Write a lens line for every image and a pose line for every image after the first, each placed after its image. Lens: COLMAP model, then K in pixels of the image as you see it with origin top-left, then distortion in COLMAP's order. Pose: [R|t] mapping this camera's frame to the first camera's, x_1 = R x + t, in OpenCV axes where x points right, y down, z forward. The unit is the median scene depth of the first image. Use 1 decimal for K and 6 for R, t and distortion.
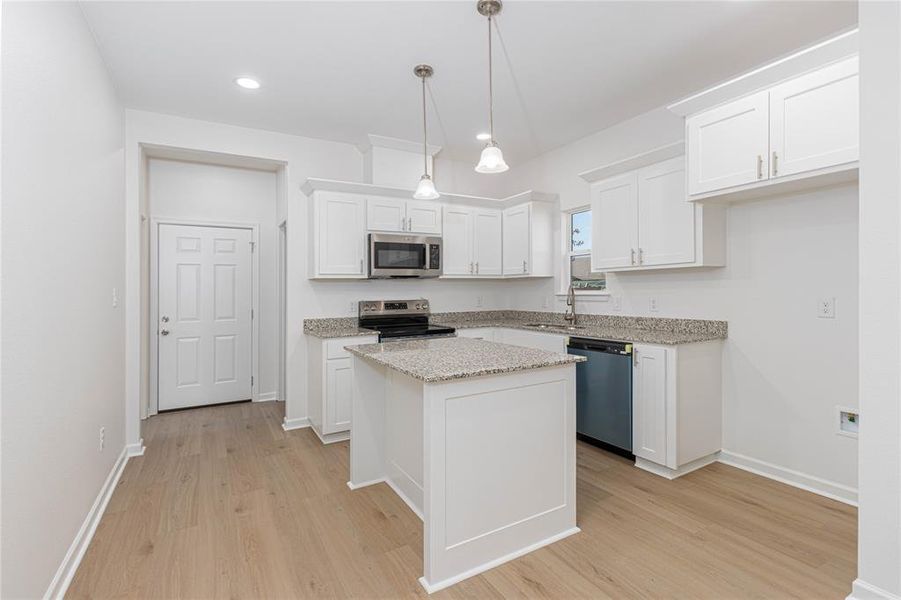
lens RADIAL K [[409.8, 0, 452.4], [0, 409.8, 295.9], [0, 0, 1]] dist [0.001471, 0.000191]
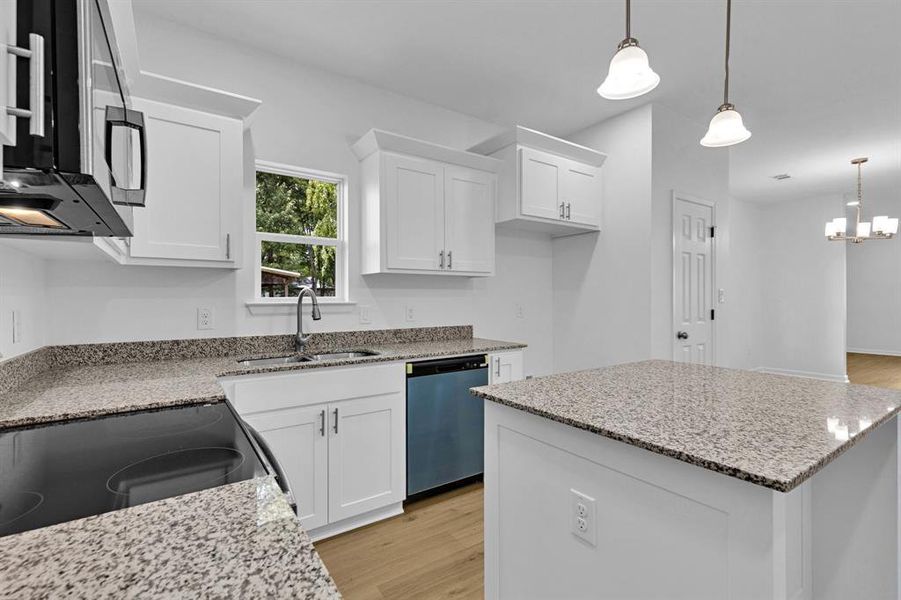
lens RADIAL K [[400.3, 0, 430.5], [0, 400.3, 303.6], [0, 0, 1]] dist [0.000796, 0.000052]
pose [[-0.026038, 0.011392, 0.999596, -0.334117], [0.022248, 0.999694, -0.010813, 0.007176], [-0.999413, 0.021958, -0.026283, 0.819750]]
